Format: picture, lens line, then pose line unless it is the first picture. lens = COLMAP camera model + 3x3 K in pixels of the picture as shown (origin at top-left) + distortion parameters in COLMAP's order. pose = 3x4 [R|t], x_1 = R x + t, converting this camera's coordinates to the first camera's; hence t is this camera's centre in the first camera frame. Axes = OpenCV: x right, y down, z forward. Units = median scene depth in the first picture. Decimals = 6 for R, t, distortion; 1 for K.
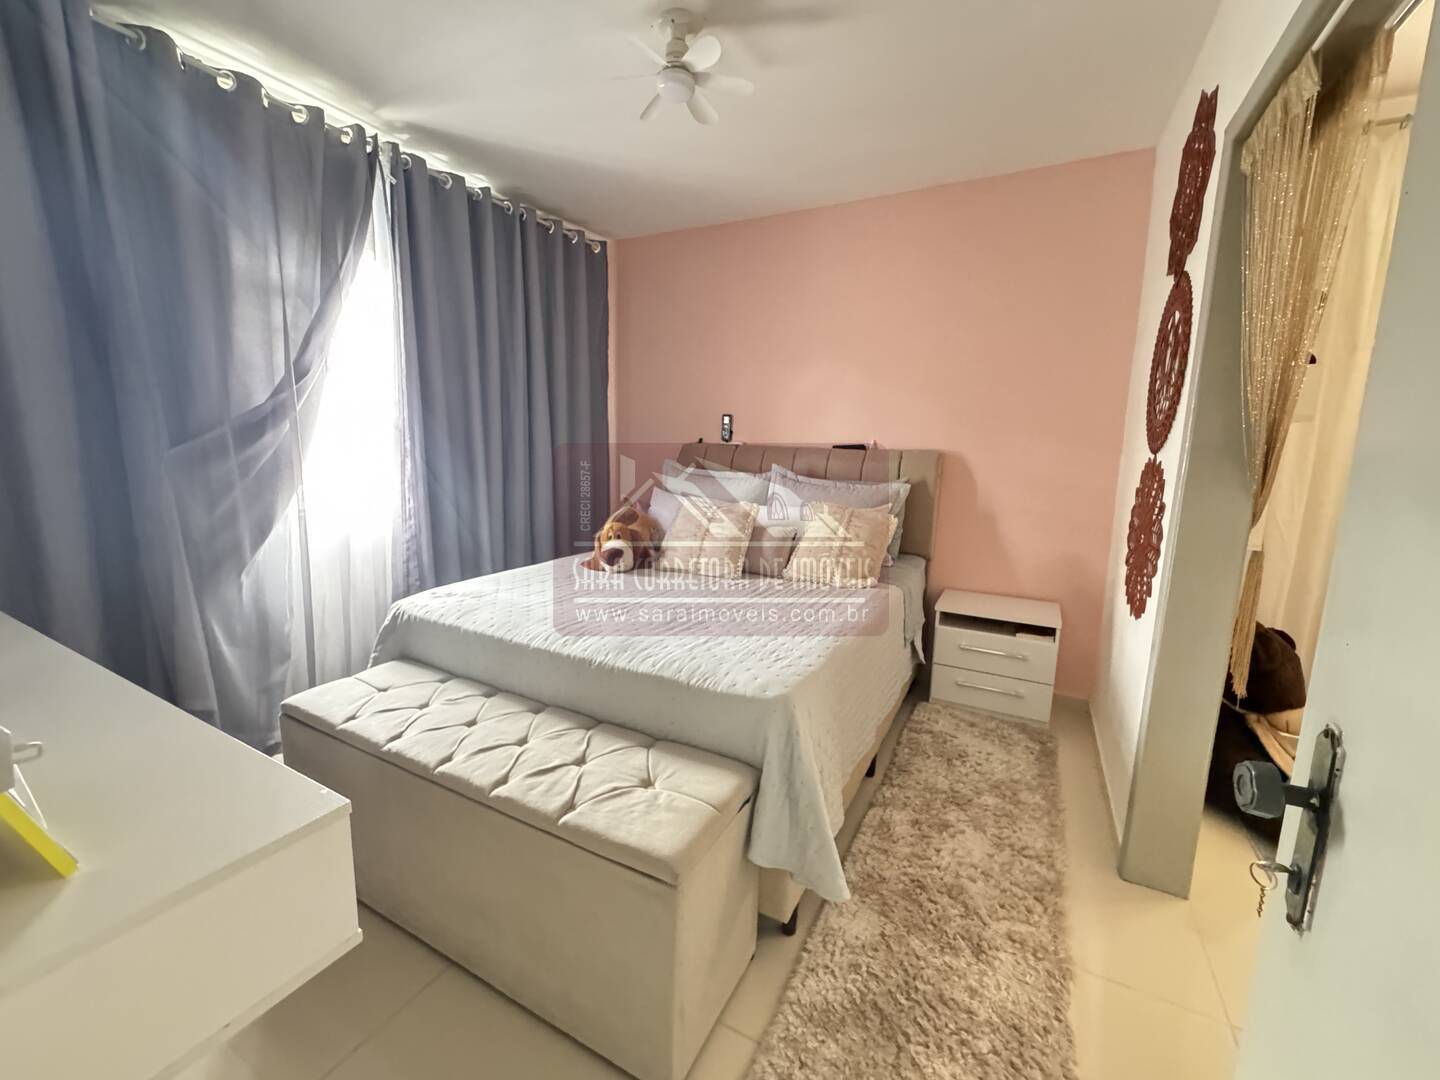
lens RADIAL K [[574.4, 0, 725.4], [0, 574.4, 533.0], [0, 0, 1]] dist [-0.004568, 0.000807]
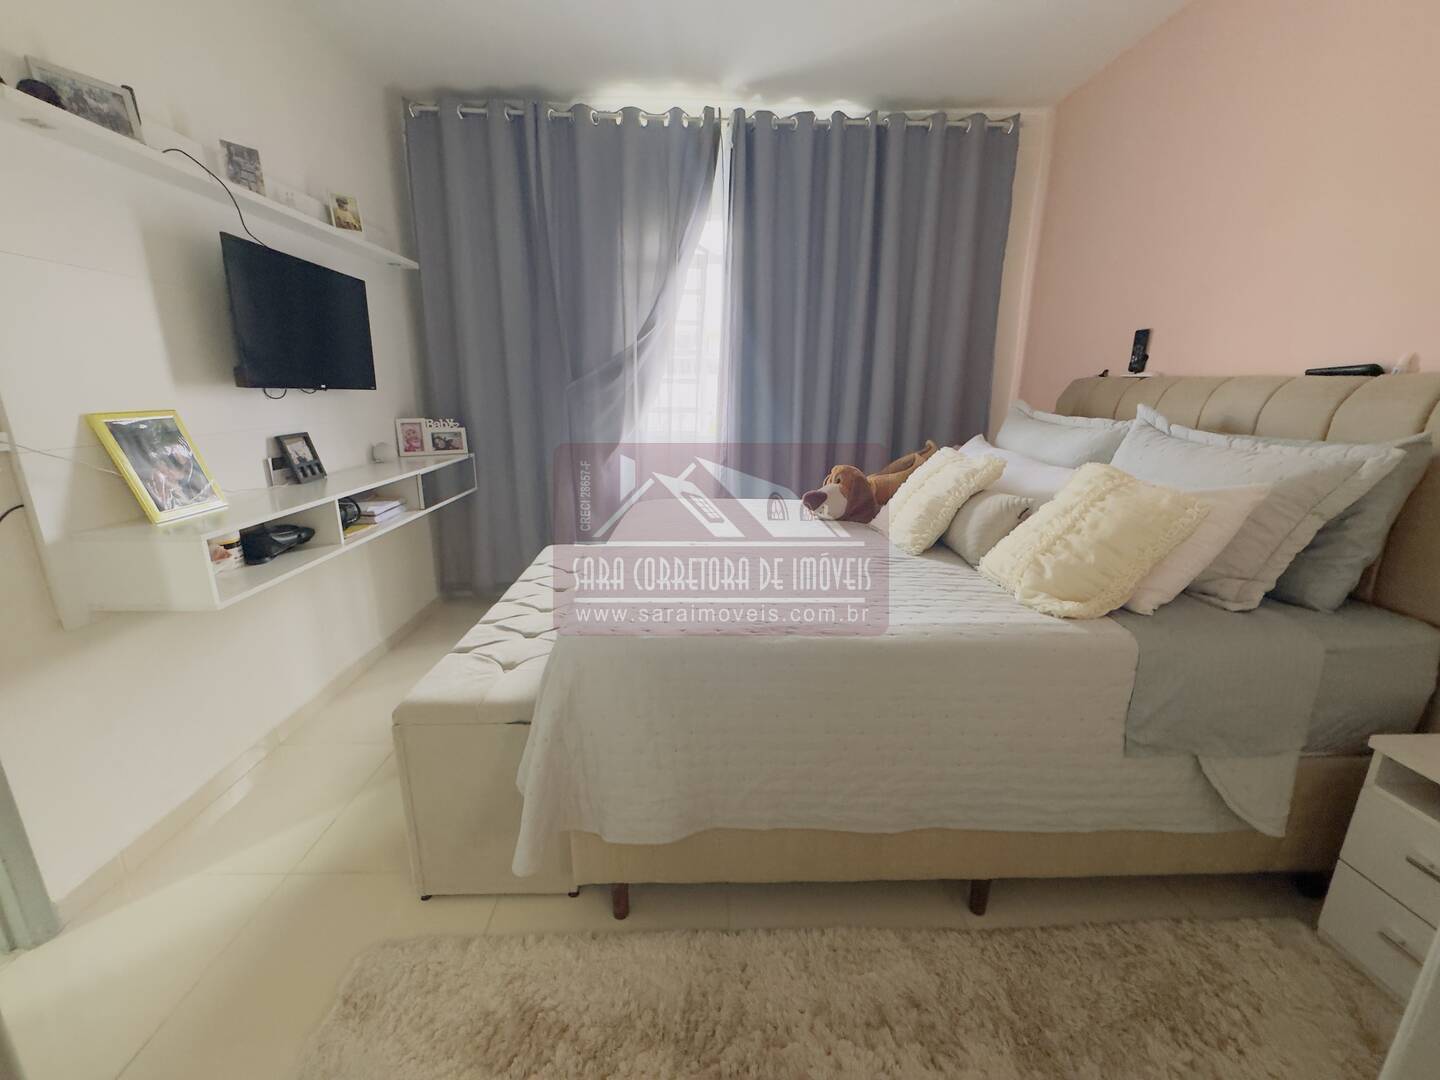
lens RADIAL K [[574.4, 0, 711.8], [0, 574.4, 534.0], [0, 0, 1]] dist [-0.004568, 0.000807]
pose [[0.497833, 0.198220, -0.844317, 0.509881], [-0.137630, 0.979251, 0.148748, -0.019022], [0.856283, 0.042151, 0.514784, 0.401788]]
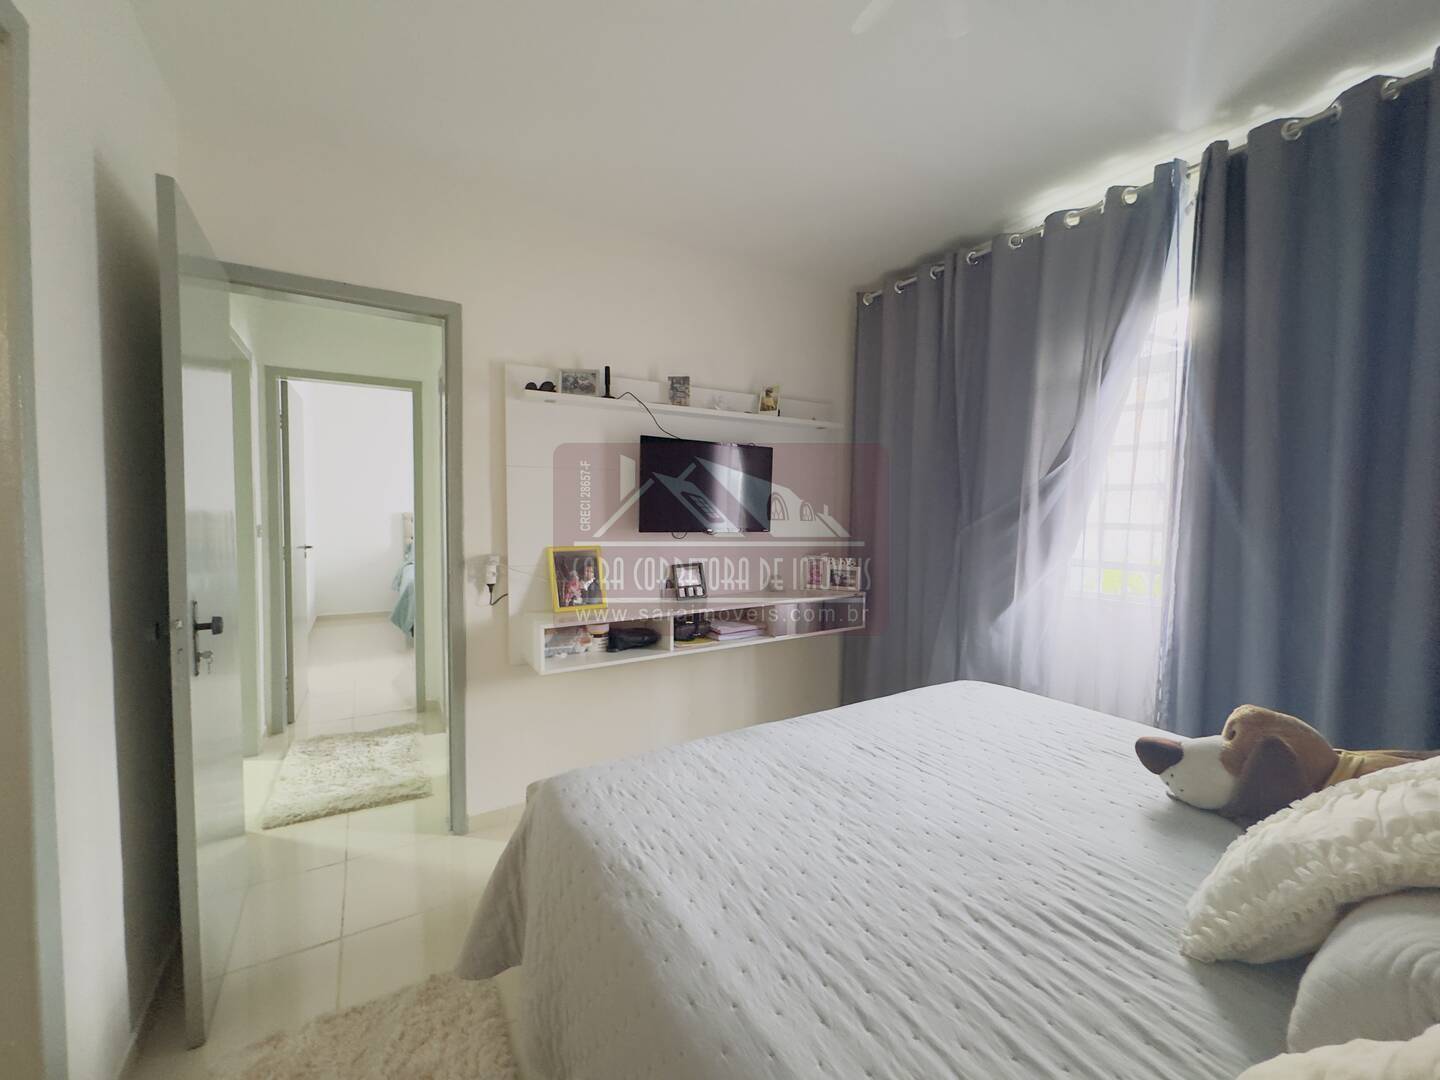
lens RADIAL K [[574.4, 0, 723.6], [0, 574.4, 544.0], [0, 0, 1]] dist [-0.004568, 0.000807]
pose [[-0.499959, 0.030988, -0.865495, 0.426930], [-0.156251, 0.979733, 0.125337, -0.145050], [0.851838, 0.197898, -0.484984, 0.904274]]
